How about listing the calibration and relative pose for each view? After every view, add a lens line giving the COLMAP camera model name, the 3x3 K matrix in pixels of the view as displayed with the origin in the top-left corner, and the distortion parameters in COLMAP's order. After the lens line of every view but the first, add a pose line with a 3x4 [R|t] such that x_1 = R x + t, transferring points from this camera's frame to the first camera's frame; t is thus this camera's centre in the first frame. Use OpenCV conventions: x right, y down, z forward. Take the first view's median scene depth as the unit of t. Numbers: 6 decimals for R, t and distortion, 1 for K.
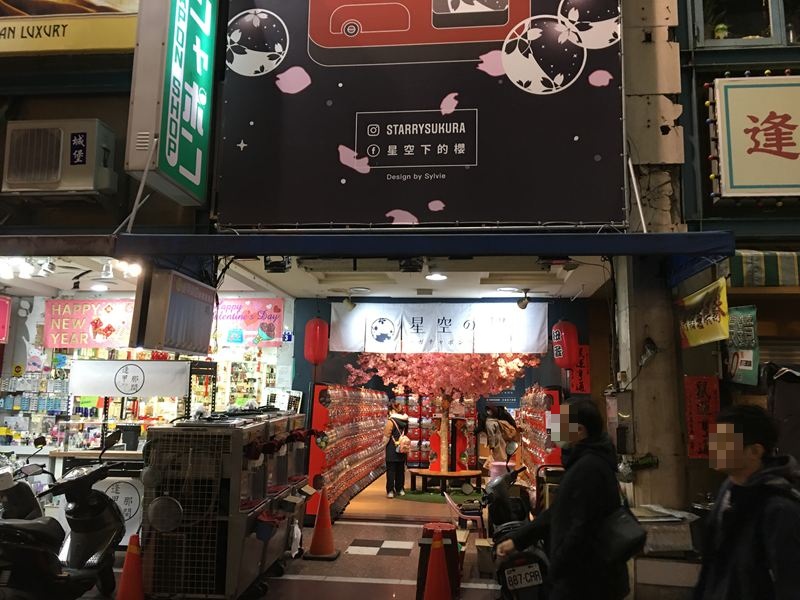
lens RADIAL K [[670.8, 0, 393.1], [0, 670.8, 297.6], [0, 0, 1]] dist [0.052263, -0.011058]
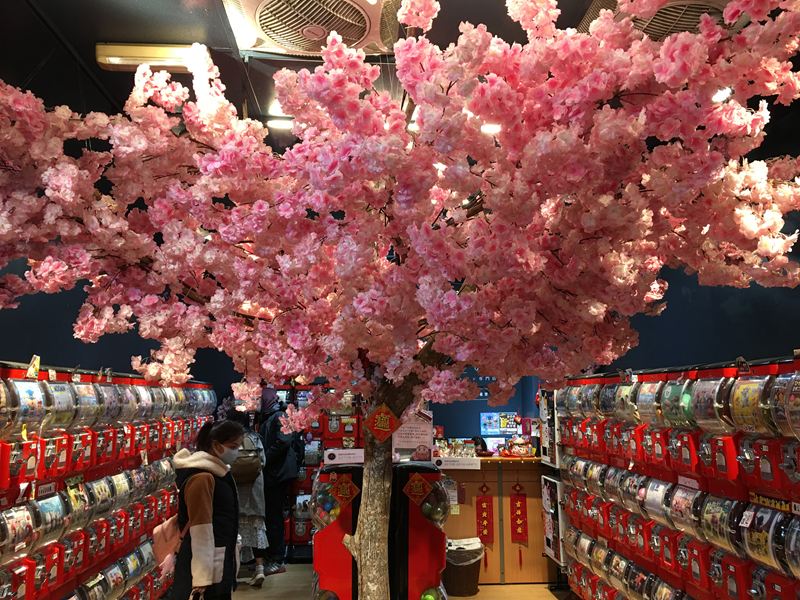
lens RADIAL K [[670.8, 0, 401.0], [0, 670.8, 299.8], [0, 0, 1]] dist [0.052263, -0.011058]
pose [[0.983958, 0.004137, 0.178350, 0.047417], [-0.006606, 0.999890, 0.013253, 0.124461], [-0.178276, -0.014219, 0.983878, 0.851001]]
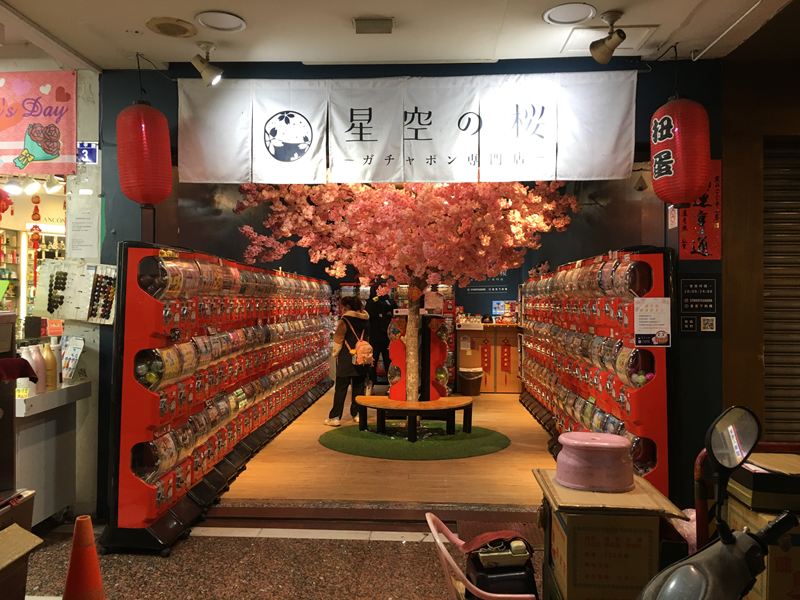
lens RADIAL K [[670.8, 0, 398.1], [0, 670.8, 297.7], [0, 0, 1]] dist [0.052263, -0.011058]
pose [[0.997743, -0.014420, 0.065575, 0.025691], [0.004403, 0.988613, 0.150415, 0.078408], [-0.066998, -0.149787, 0.986446, 0.441555]]
